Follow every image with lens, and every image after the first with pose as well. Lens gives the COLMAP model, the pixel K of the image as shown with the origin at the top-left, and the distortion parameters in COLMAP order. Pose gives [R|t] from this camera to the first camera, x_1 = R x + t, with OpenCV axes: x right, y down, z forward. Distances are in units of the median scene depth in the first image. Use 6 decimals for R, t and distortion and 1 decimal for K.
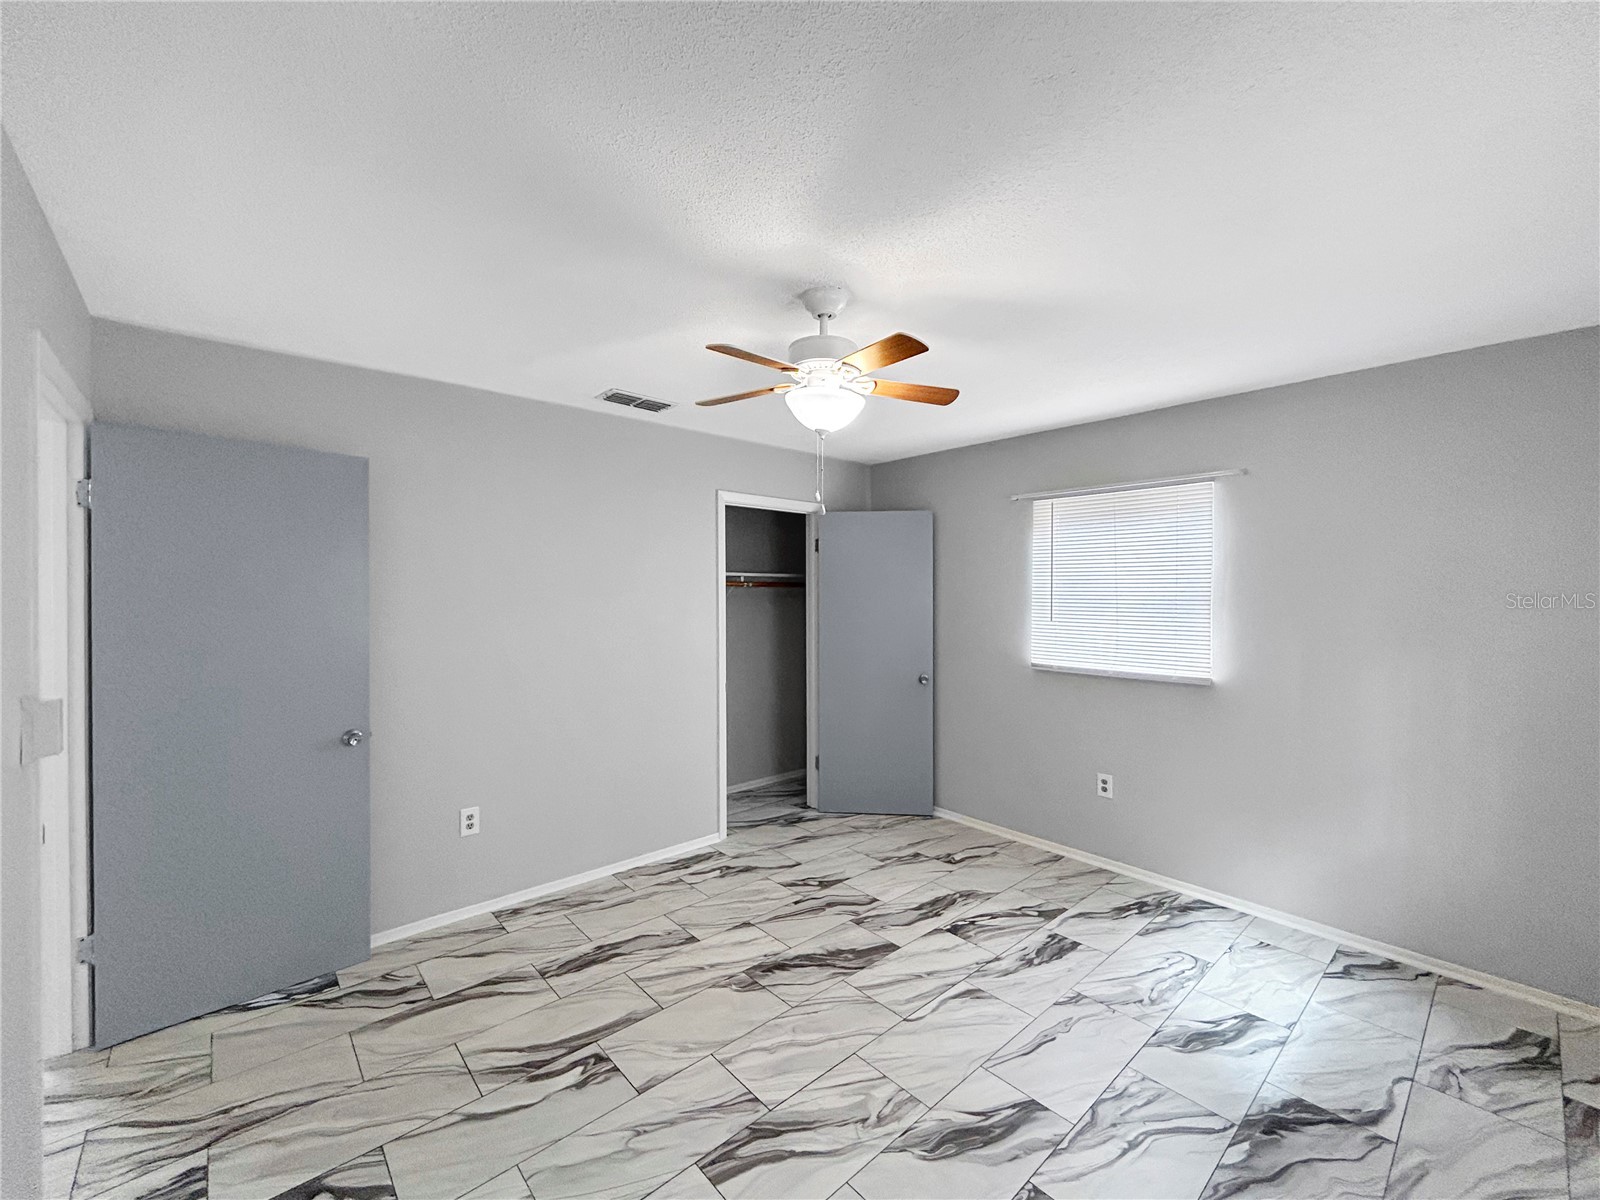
lens RADIAL K [[657.3, 0, 810.7], [0, 657.3, 600.0], [0, 0, 1]] dist [-0.000961, 0.000648]
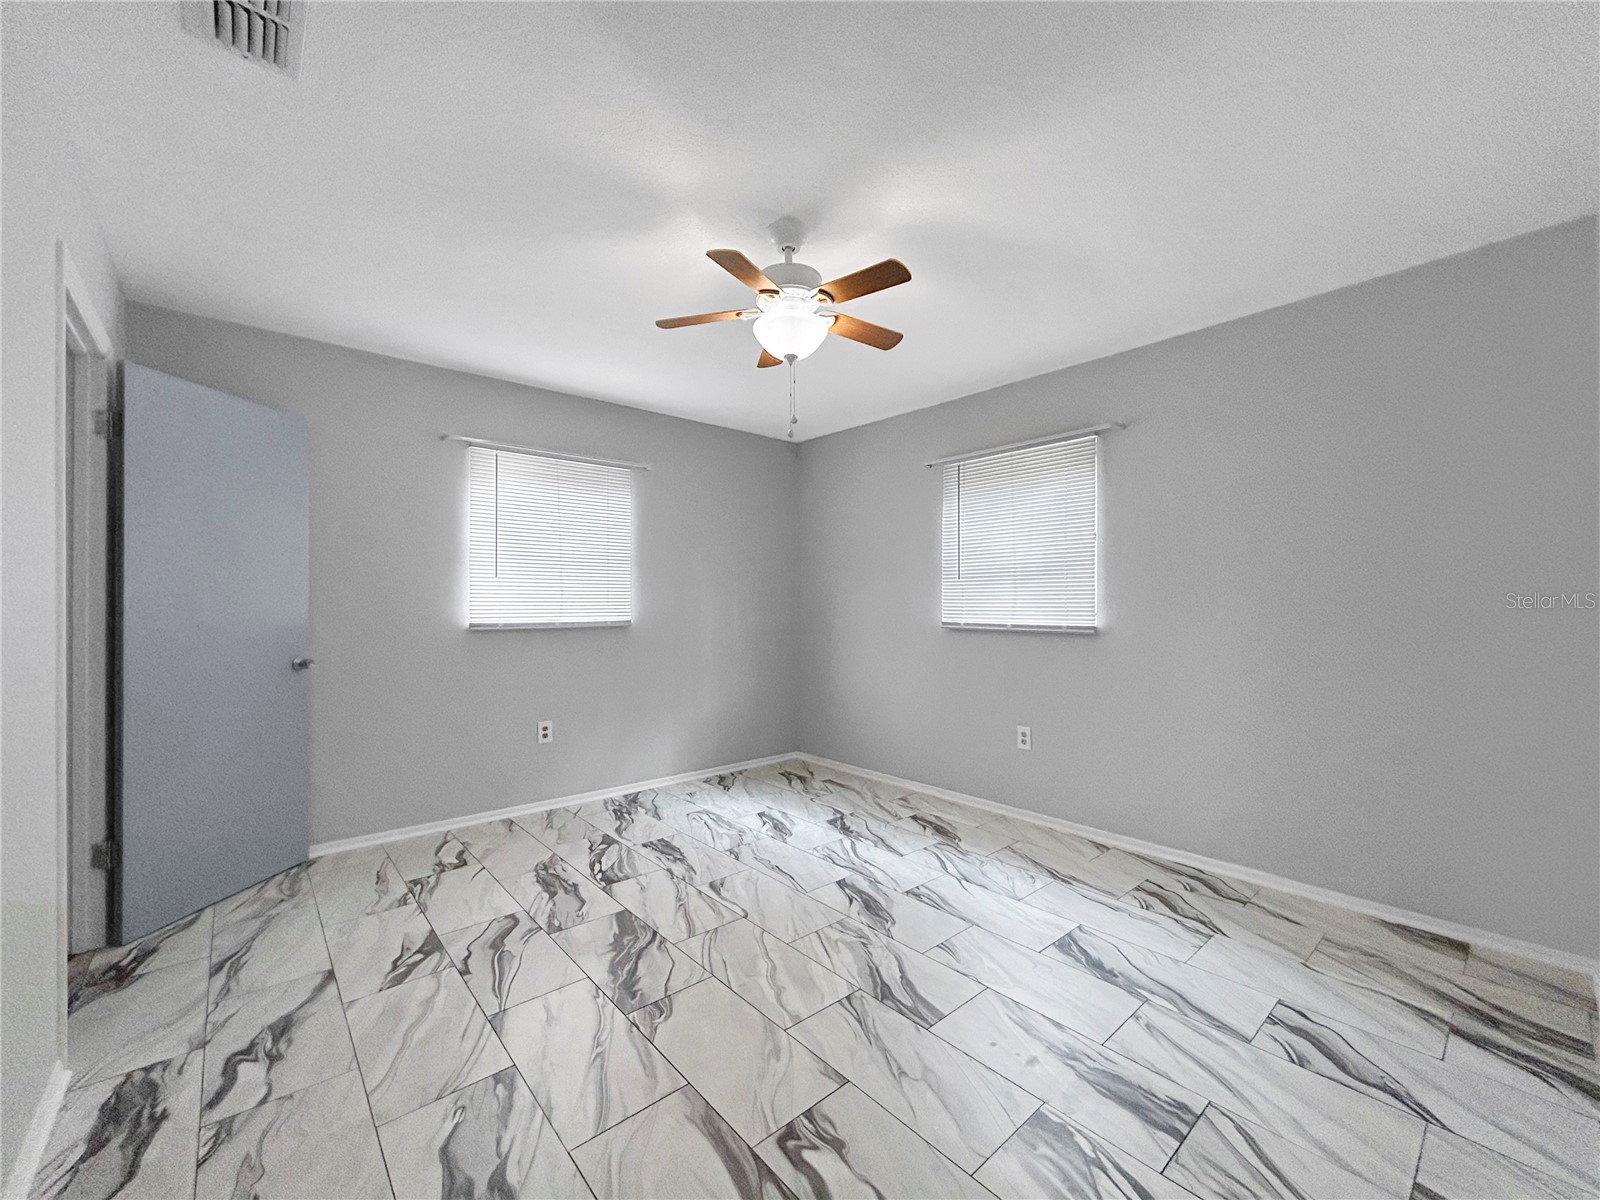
lens RADIAL K [[657.3, 0, 793.2], [0, 657.3, 603.4], [0, 0, 1]] dist [-0.000961, 0.000648]
pose [[0.013476, 0.001499, 0.999908, -0.805874], [0.014676, 0.999891, -0.001697, 0.110267], [-0.999801, 0.014697, 0.013452, 0.775975]]
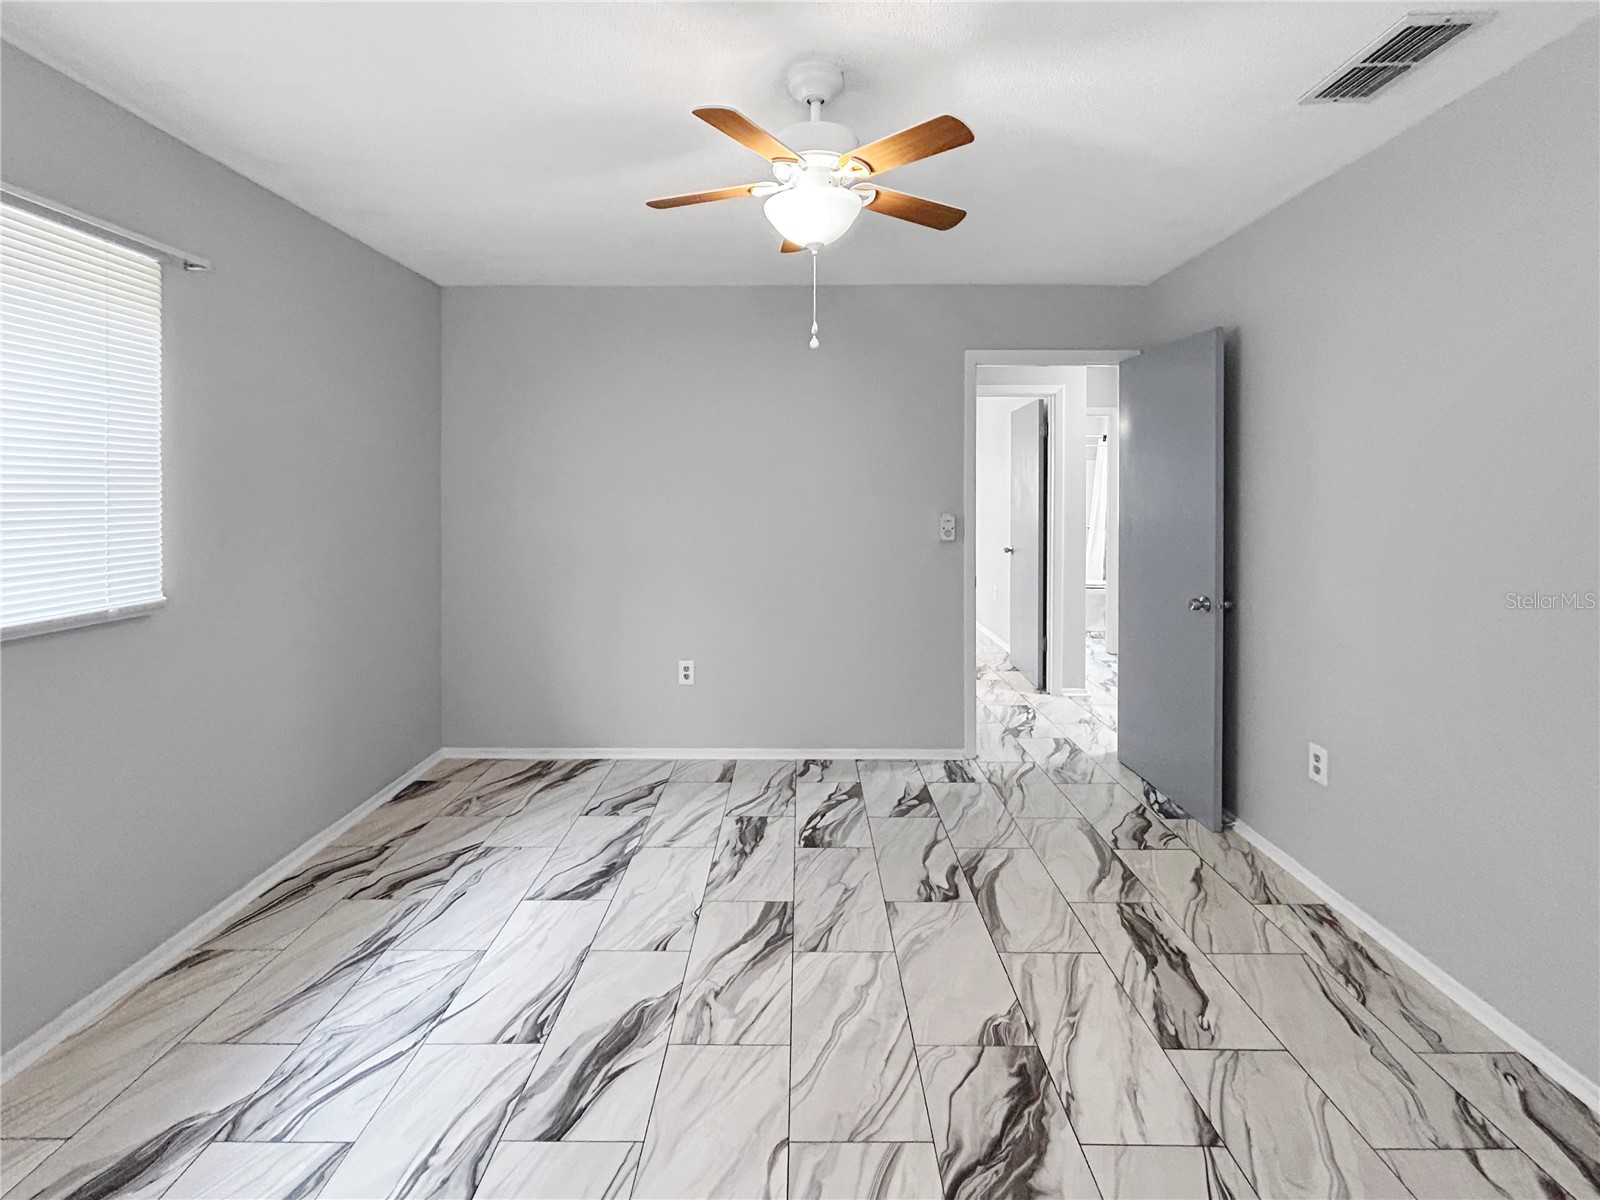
lens RADIAL K [[657.3, 0, 787.6], [0, 657.3, 601.7], [0, 0, 1]] dist [-0.000961, 0.000648]
pose [[-0.681797, 0.118873, -0.721818, 0.450137], [-0.009019, 0.985268, 0.170779, 0.038314], [0.731486, 0.122947, -0.670681, 1.161509]]
